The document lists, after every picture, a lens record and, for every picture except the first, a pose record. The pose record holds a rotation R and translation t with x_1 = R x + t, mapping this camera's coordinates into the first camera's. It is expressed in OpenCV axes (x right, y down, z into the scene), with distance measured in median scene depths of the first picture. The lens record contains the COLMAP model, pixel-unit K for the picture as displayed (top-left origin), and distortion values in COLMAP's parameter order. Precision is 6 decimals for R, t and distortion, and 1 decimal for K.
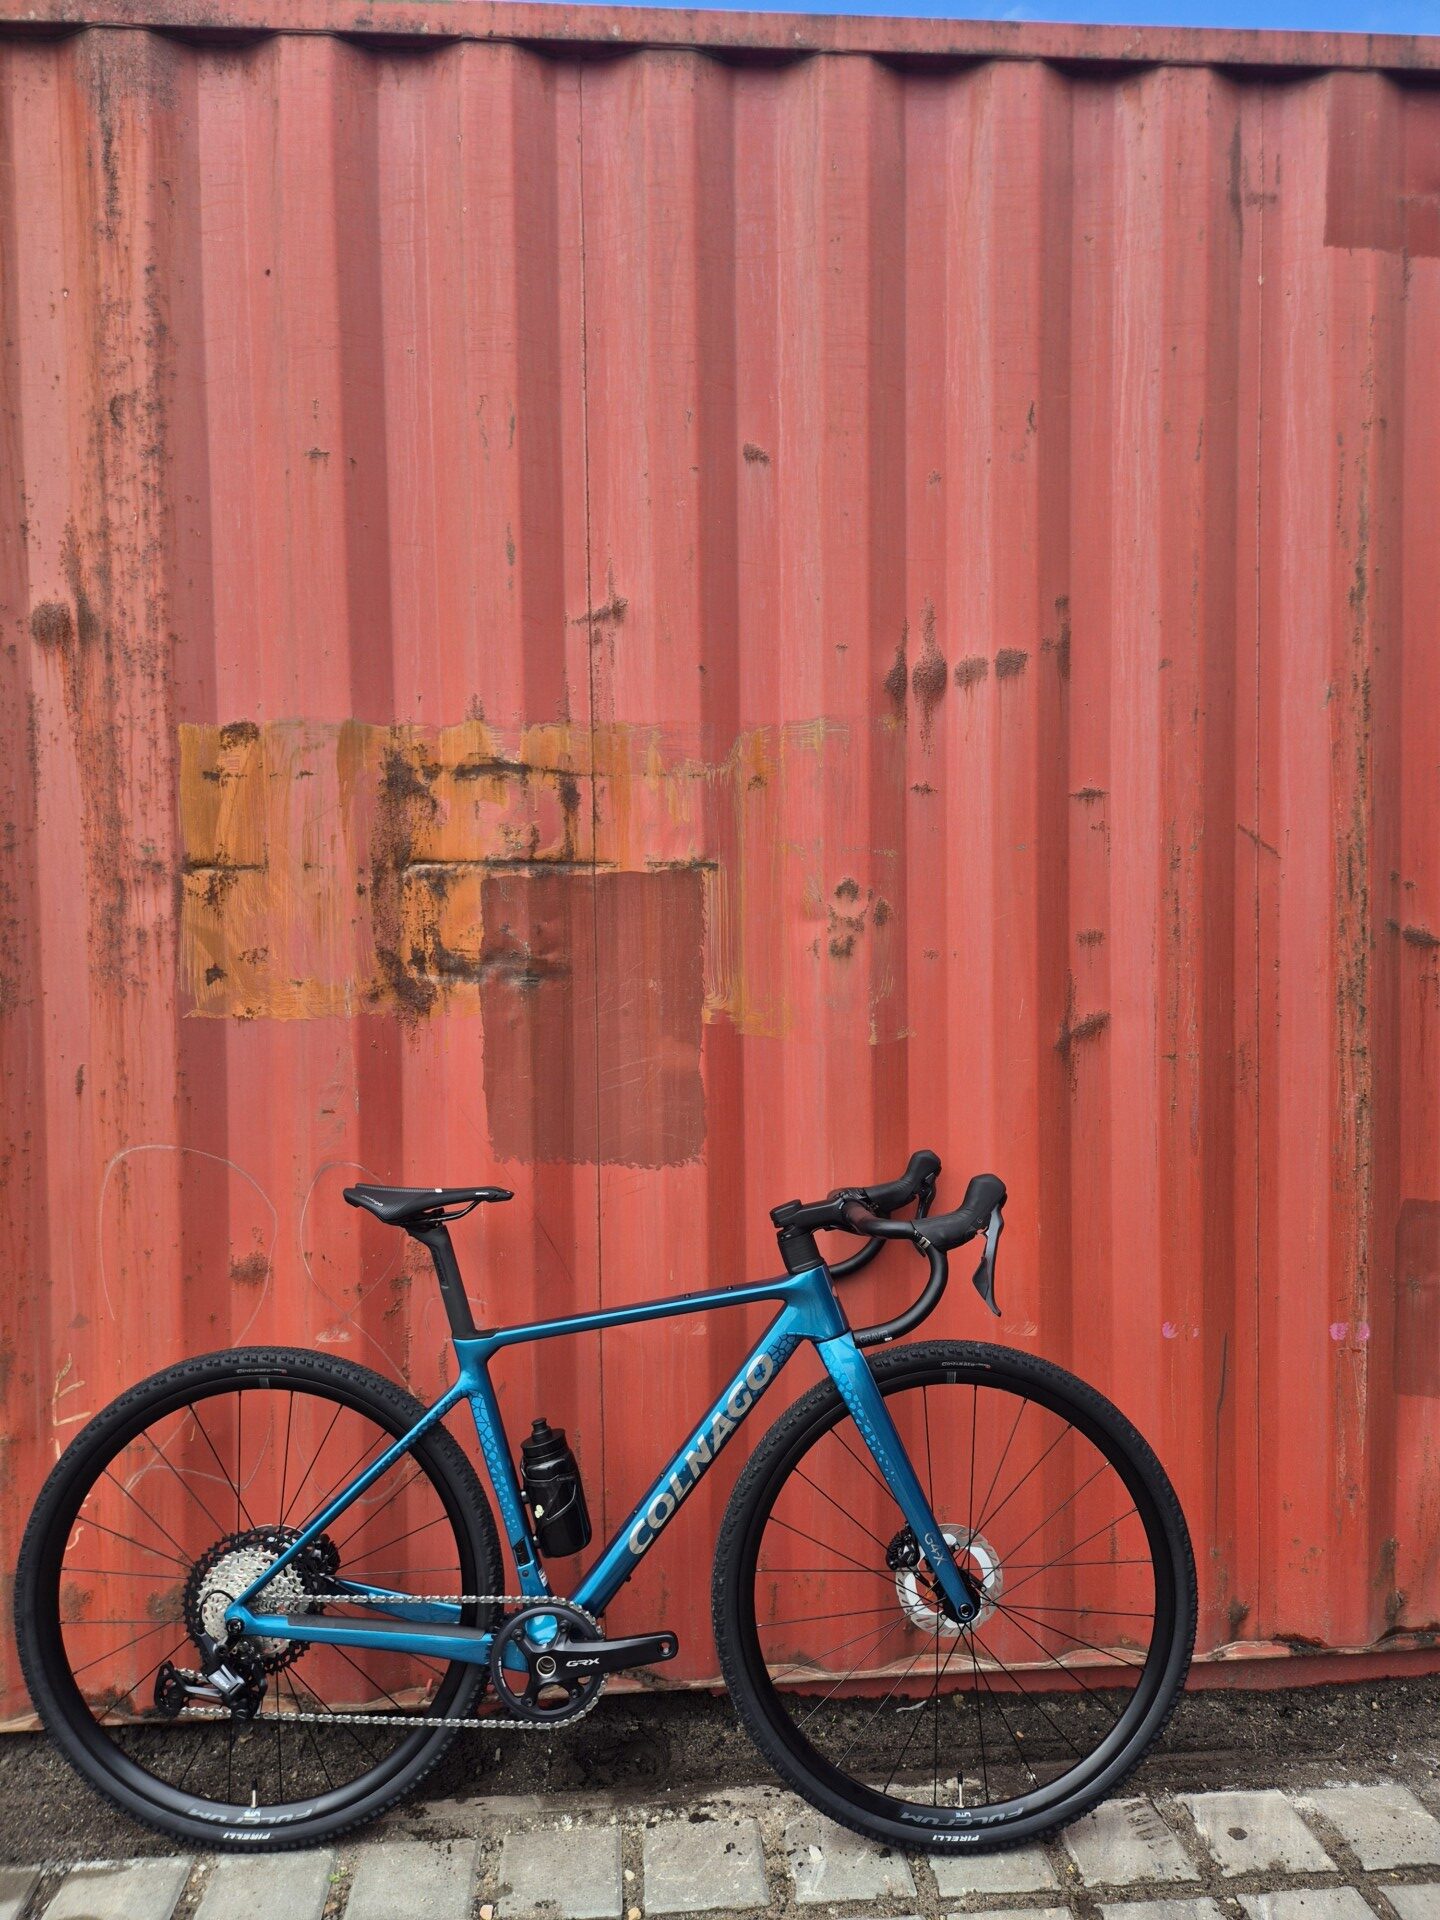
lens RADIAL K [[1272.0, 0, 723.9], [0, 1272.0, 951.6], [0, 0, 1]] dist [0.076073, -0.067220]
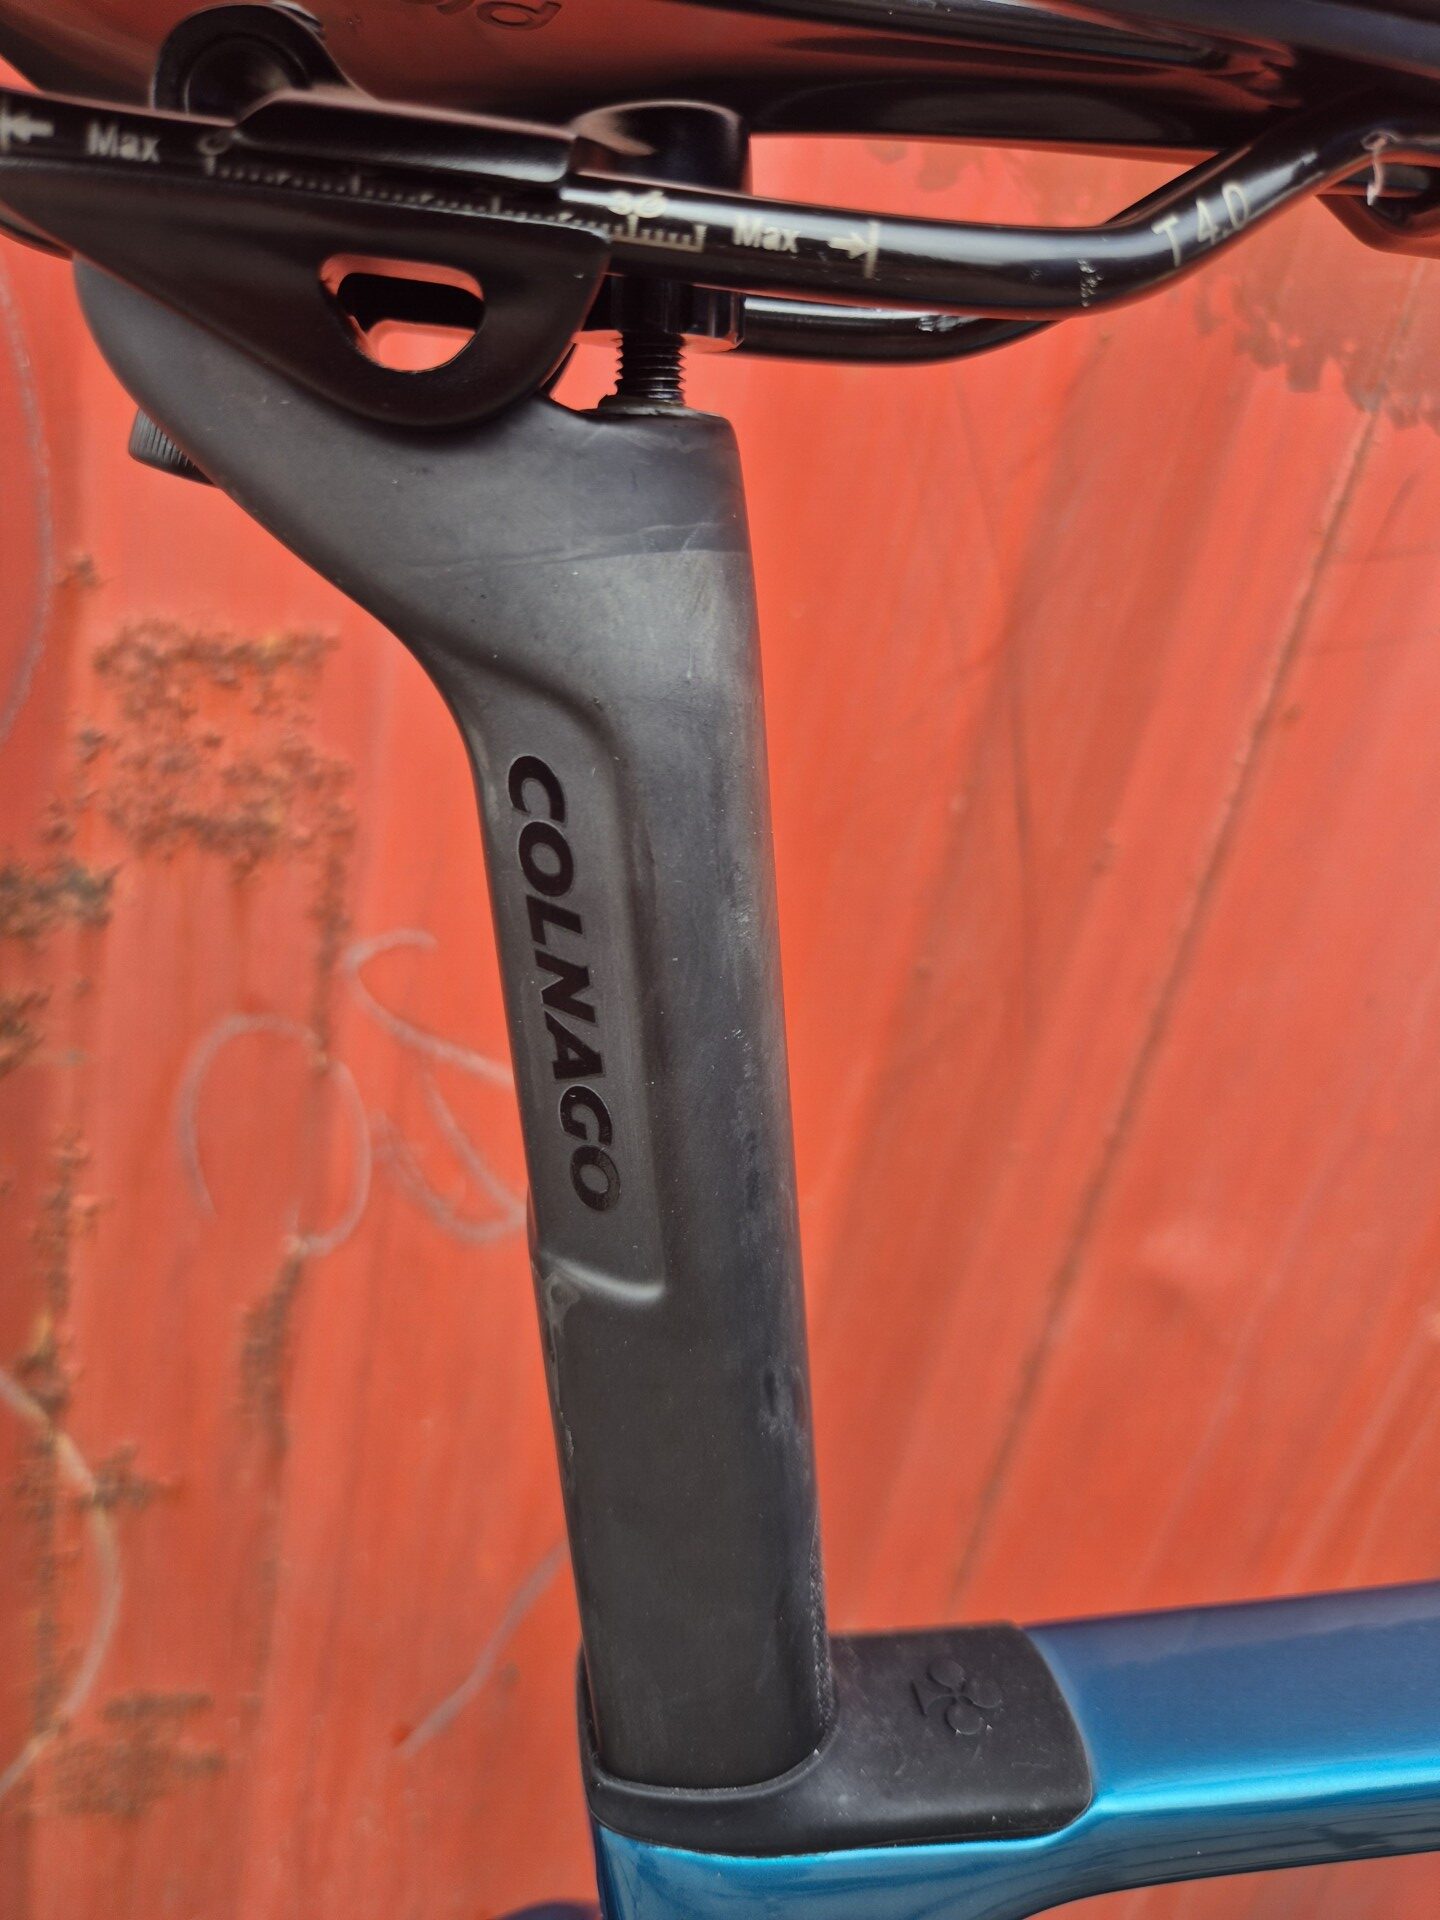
lens RADIAL K [[1293.0, 0, 708.6], [0, 1293.0, 926.8], [0, 0, 1]] dist [0.054280, -0.047453]
pose [[0.966089, 0.153040, 0.207969, -0.212975], [-0.212961, 0.927711, 0.306595, 0.203088], [-0.146013, -0.340487, 0.928843, 0.870498]]
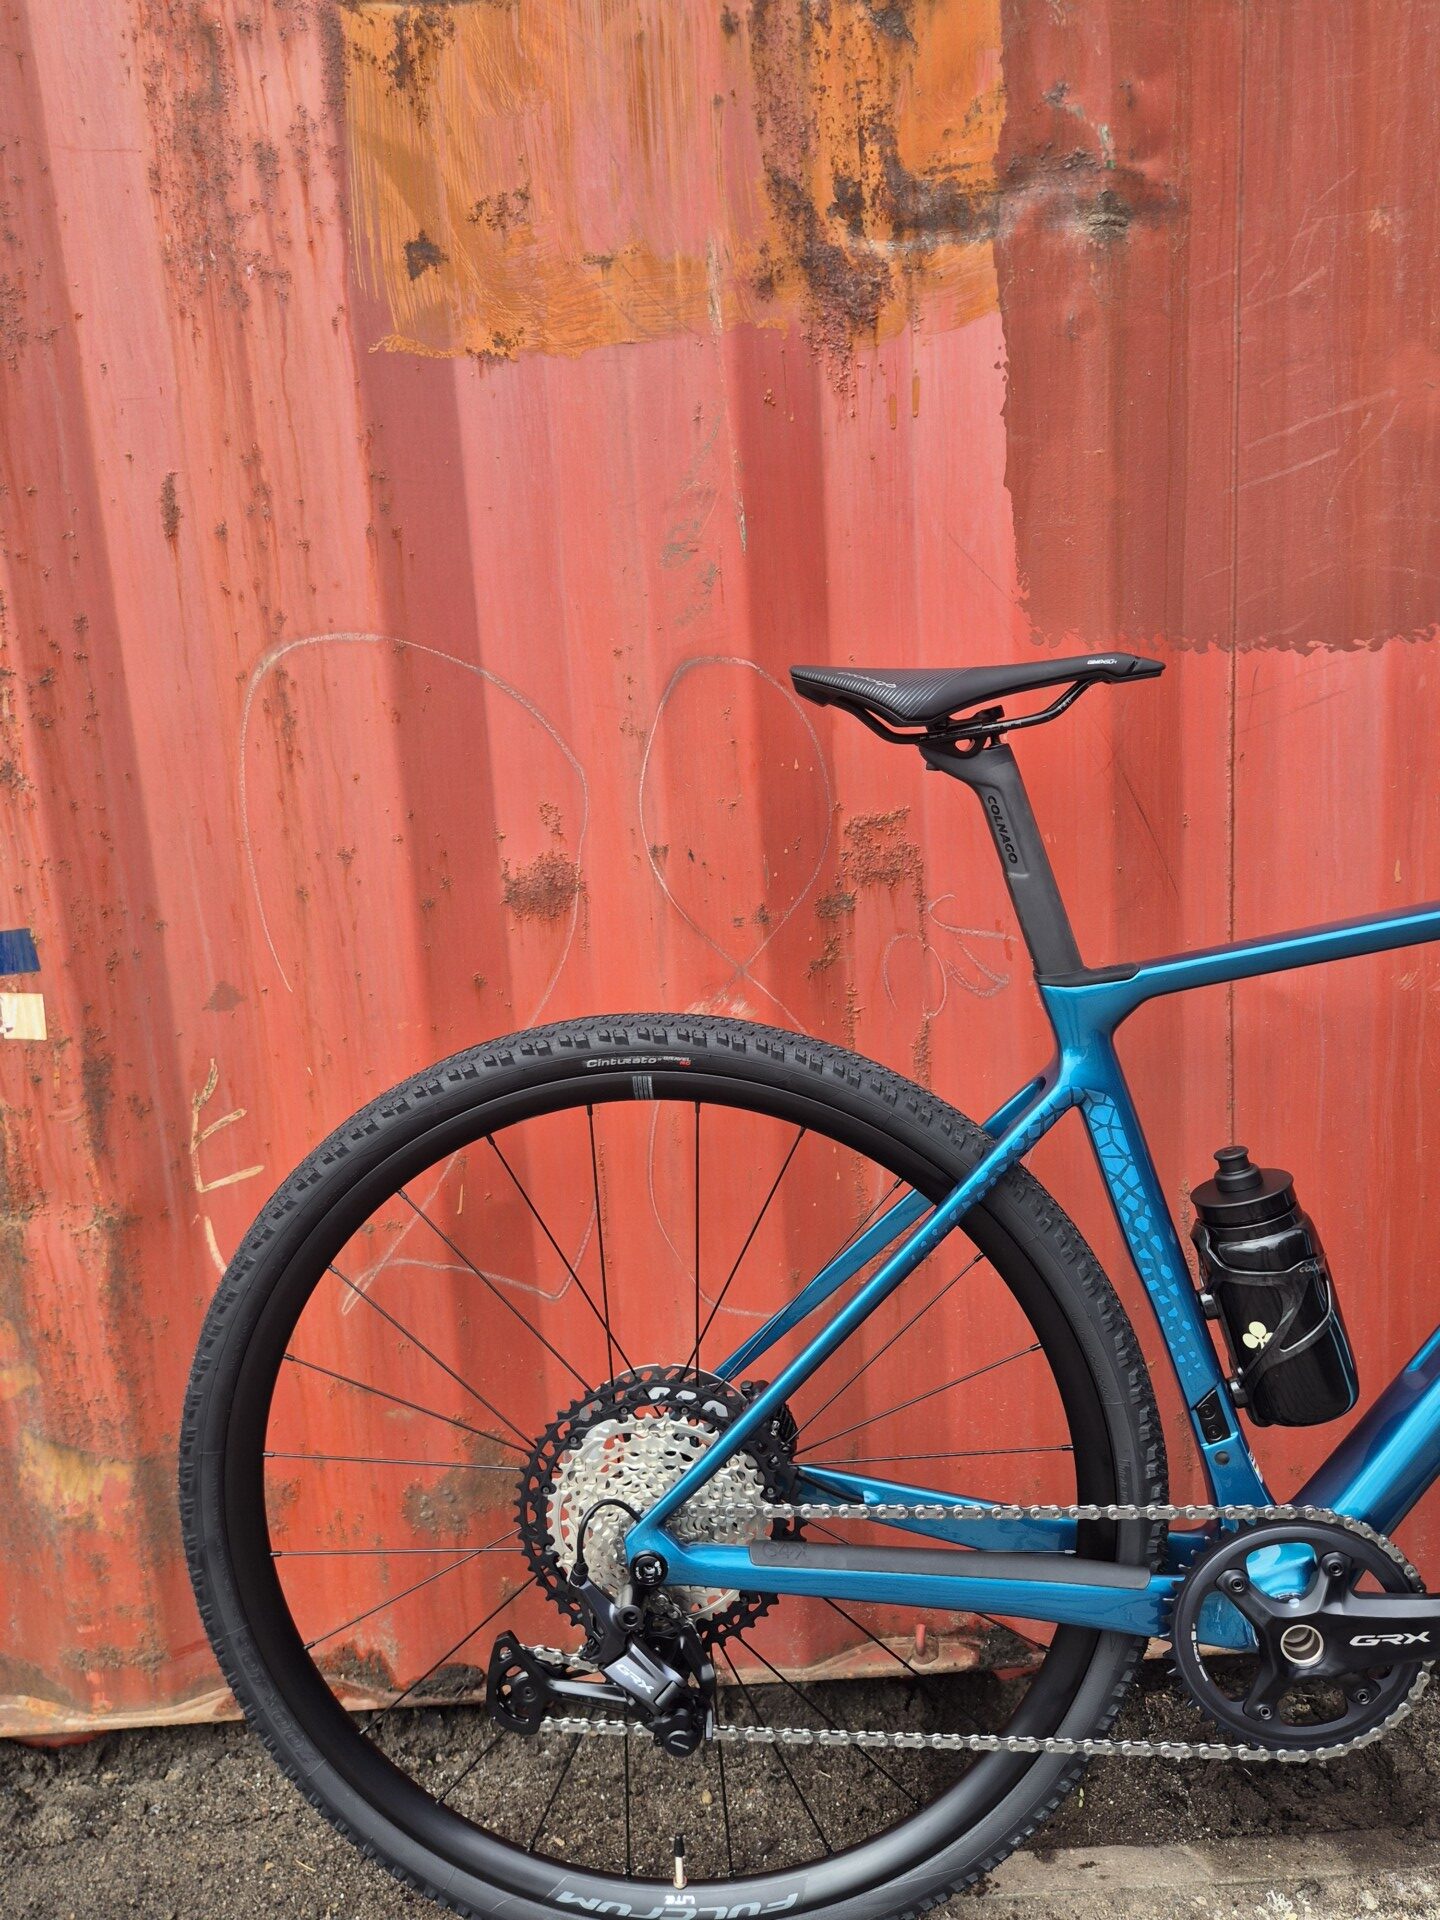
lens RADIAL K [[1535.1, 0, 694.9], [0, 1535.1, 939.1], [0, 0, 1]] dist [0.059471, -0.047531]
pose [[0.996695, -0.040007, -0.070696, -0.272260], [0.051347, 0.984673, 0.166680, 0.173425], [0.062944, -0.169759, 0.983473, 0.421031]]
